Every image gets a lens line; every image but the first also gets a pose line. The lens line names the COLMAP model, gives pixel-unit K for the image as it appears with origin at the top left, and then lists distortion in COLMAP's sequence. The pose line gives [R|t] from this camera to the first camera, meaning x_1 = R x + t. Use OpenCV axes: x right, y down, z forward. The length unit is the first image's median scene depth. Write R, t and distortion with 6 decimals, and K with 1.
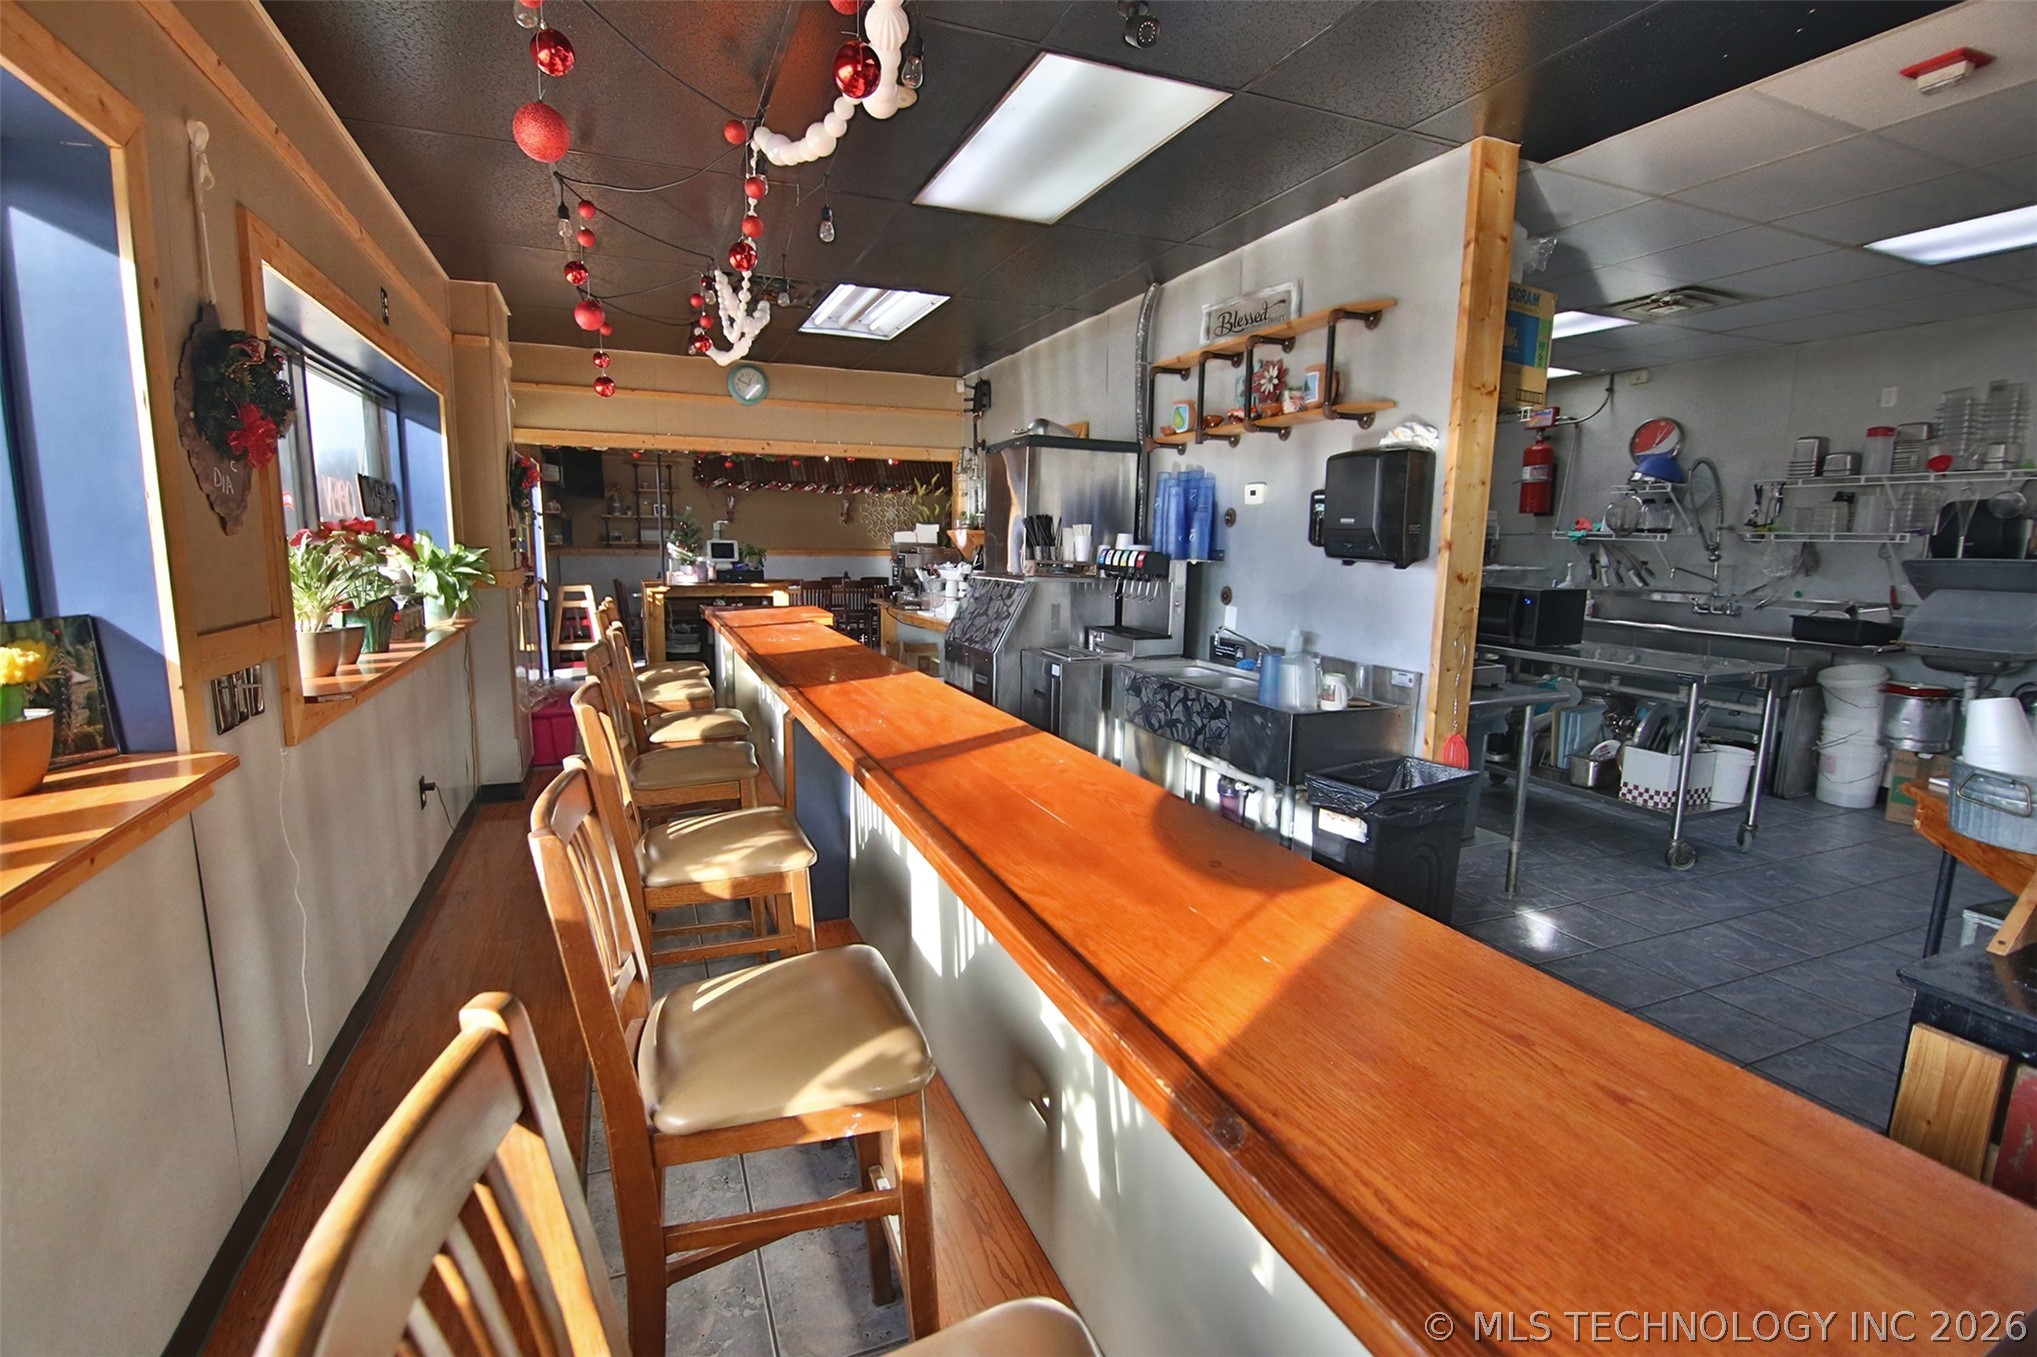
lens RADIAL K [[911.0, 0, 1009.5], [0, 911.0, 685.5], [0, 0, 1]] dist [-0.002314, -0.000194]
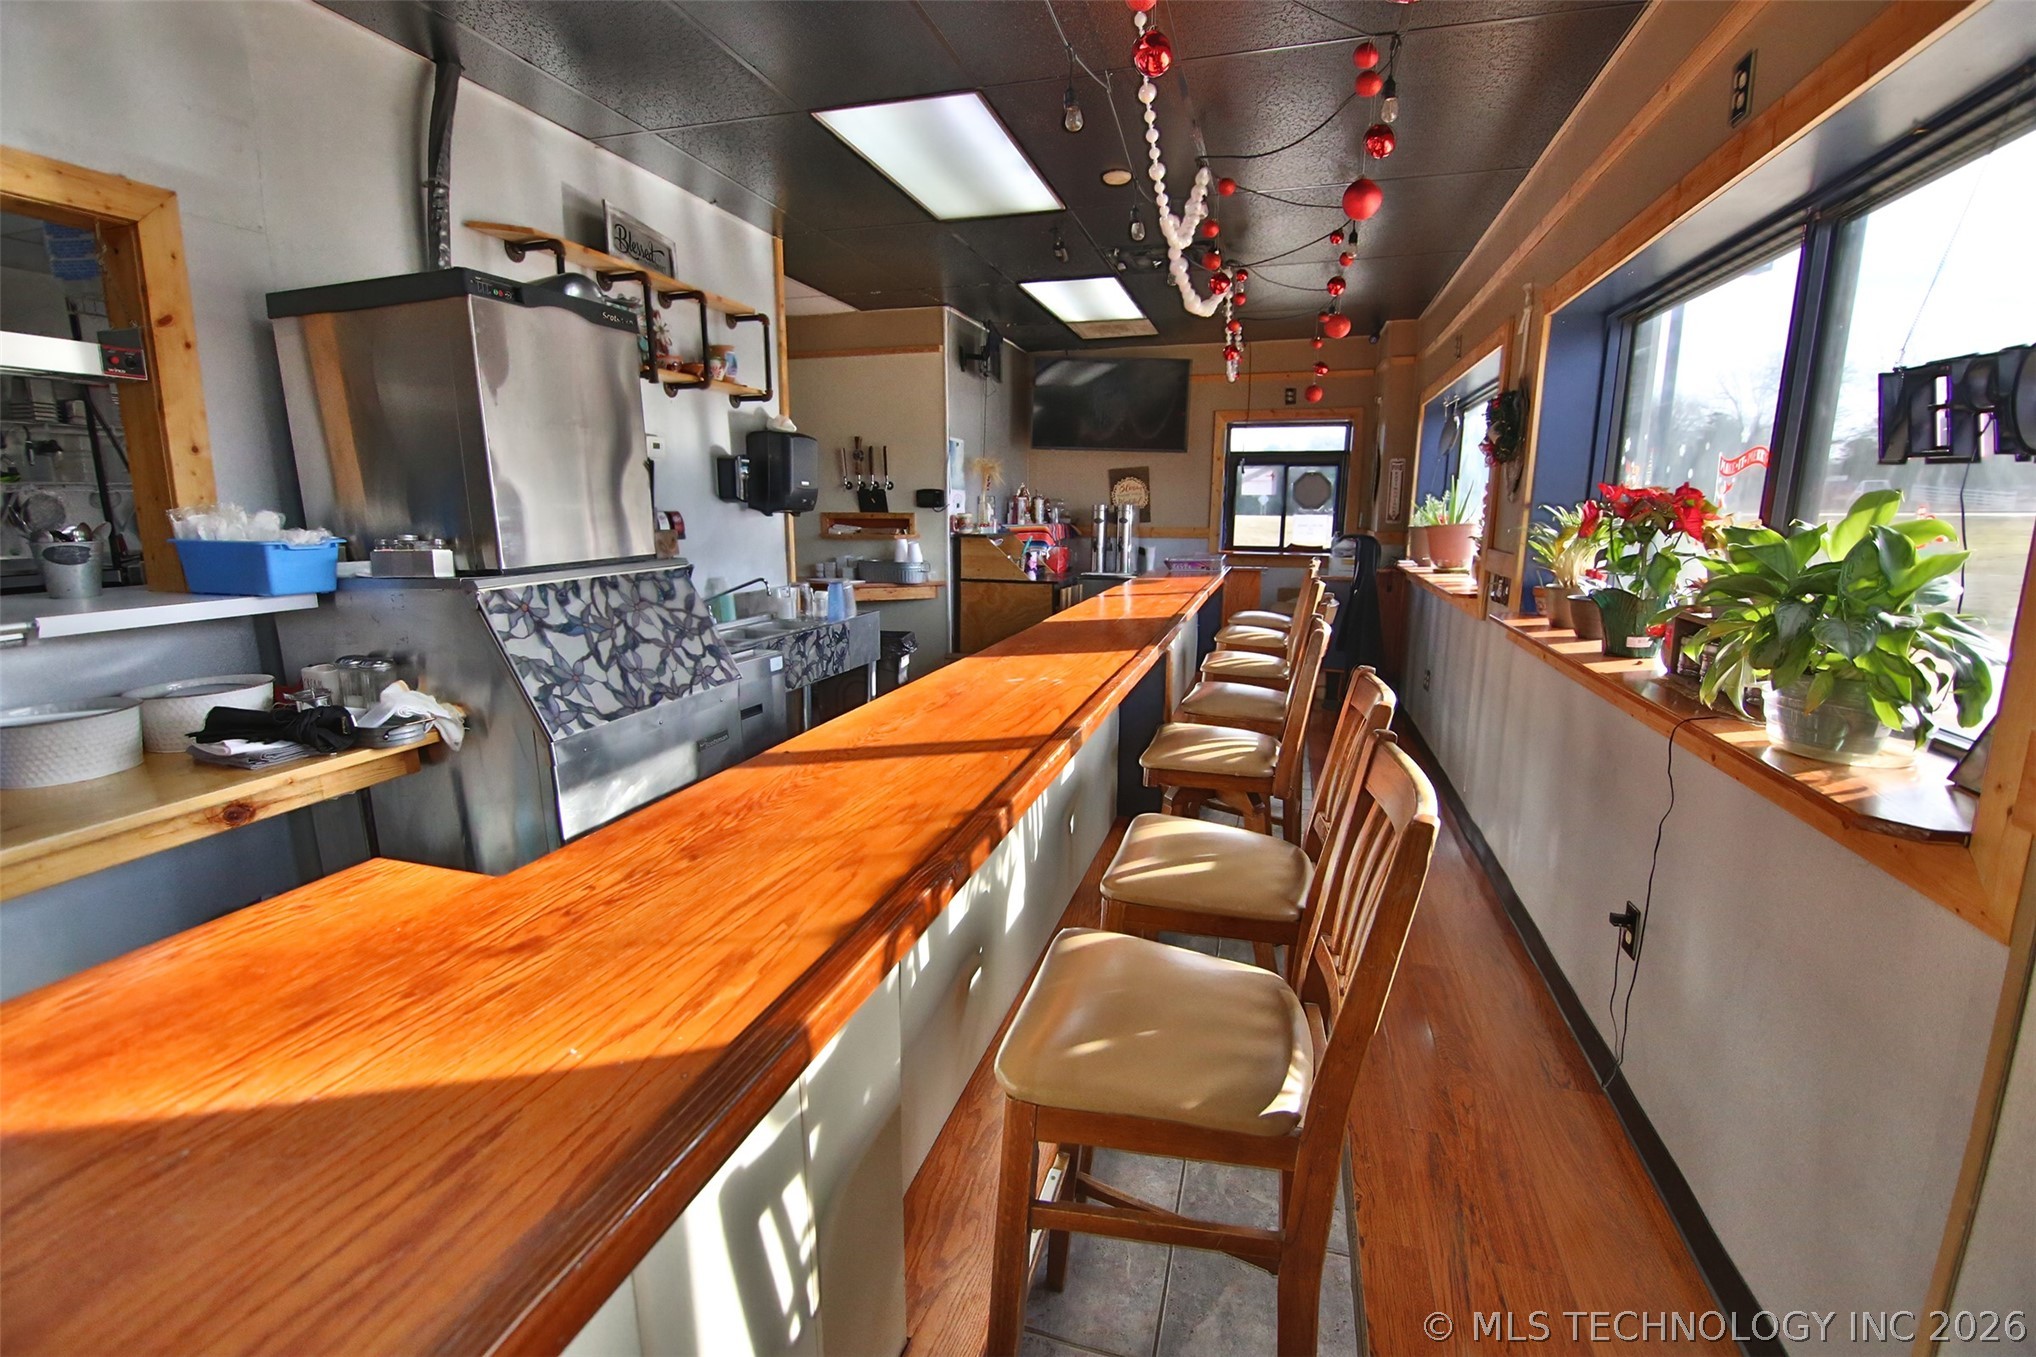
lens RADIAL K [[910.5, 0, 1015.1], [0, 910.5, 678.7], [0, 0, 1]] dist [-0.002314, -0.000194]
pose [[-0.788632, -0.119506, 0.603140, -0.679229], [0.099706, 0.943091, 0.317234, -0.270711], [-0.606727, 0.310318, -0.731837, 1.692116]]
